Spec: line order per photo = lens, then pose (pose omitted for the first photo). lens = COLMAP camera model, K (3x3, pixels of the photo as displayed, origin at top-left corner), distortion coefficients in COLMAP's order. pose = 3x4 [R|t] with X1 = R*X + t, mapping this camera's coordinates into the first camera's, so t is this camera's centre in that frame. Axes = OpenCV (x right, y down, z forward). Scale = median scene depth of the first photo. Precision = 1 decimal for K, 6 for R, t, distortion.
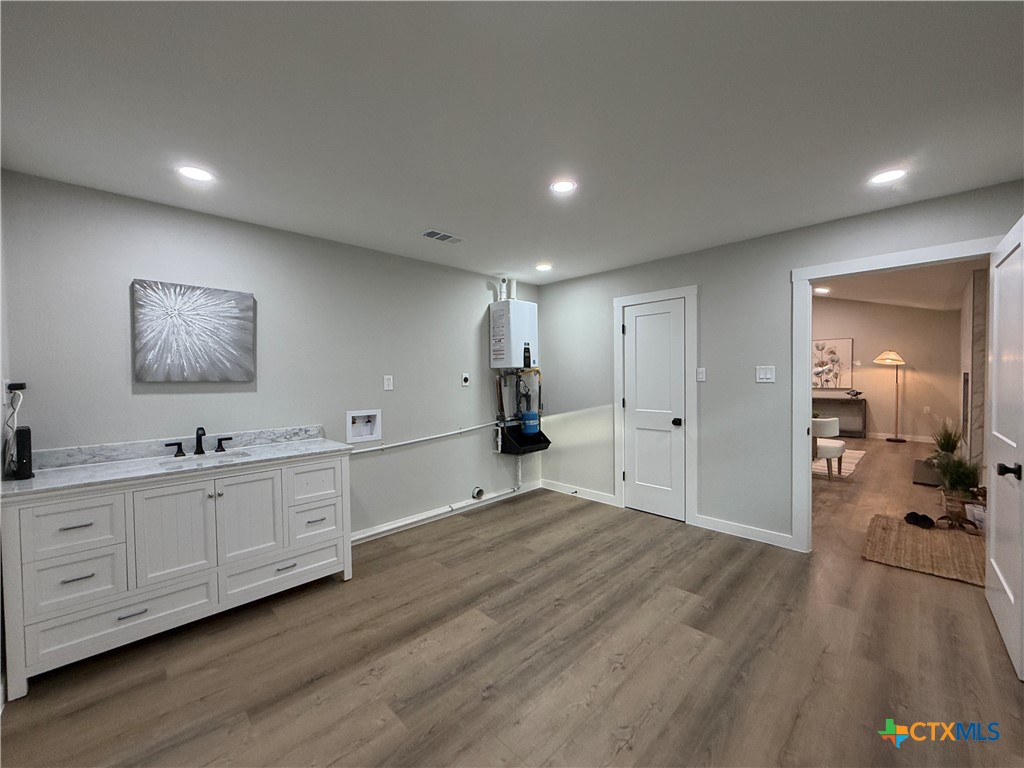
lens RADIAL K [[407.7, 0, 509.5], [0, 407.7, 385.0], [0, 0, 1]] dist [-0.000932, 0.000530]
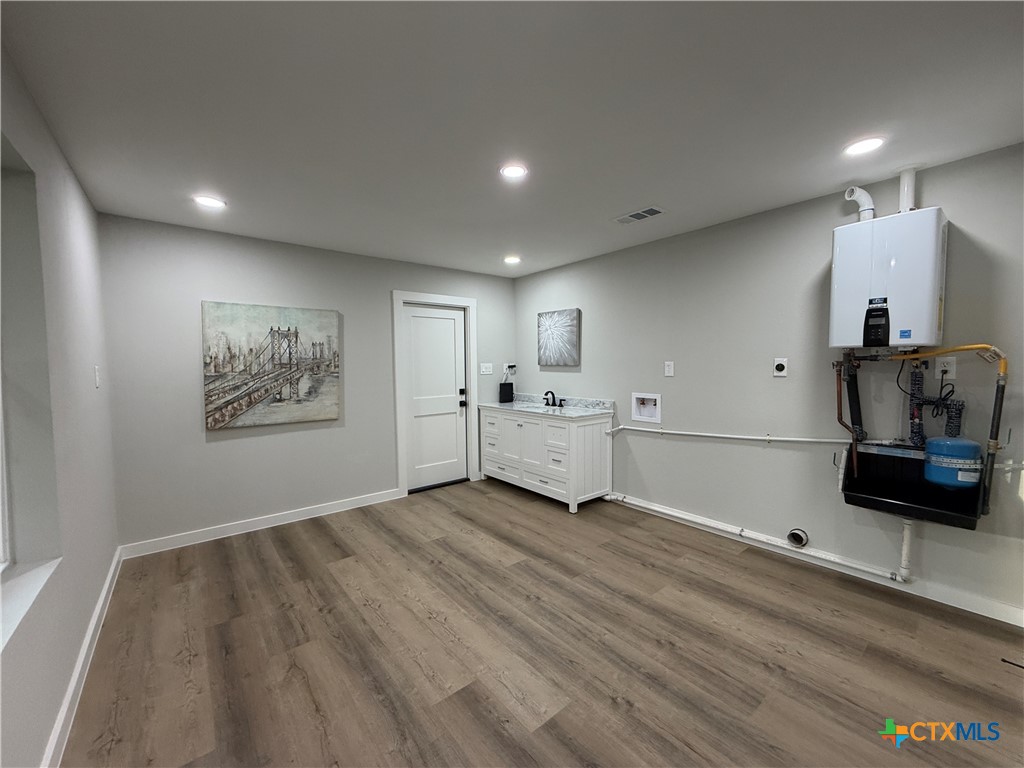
lens RADIAL K [[407.7, 0, 509.5], [0, 407.7, 385.0], [0, 0, 1]] dist [-0.000932, 0.000530]
pose [[-0.094489, 0.065922, -0.993341, 0.935237], [-0.009955, 0.997693, 0.067157, -0.037171], [0.995476, 0.016235, -0.093614, 0.901650]]
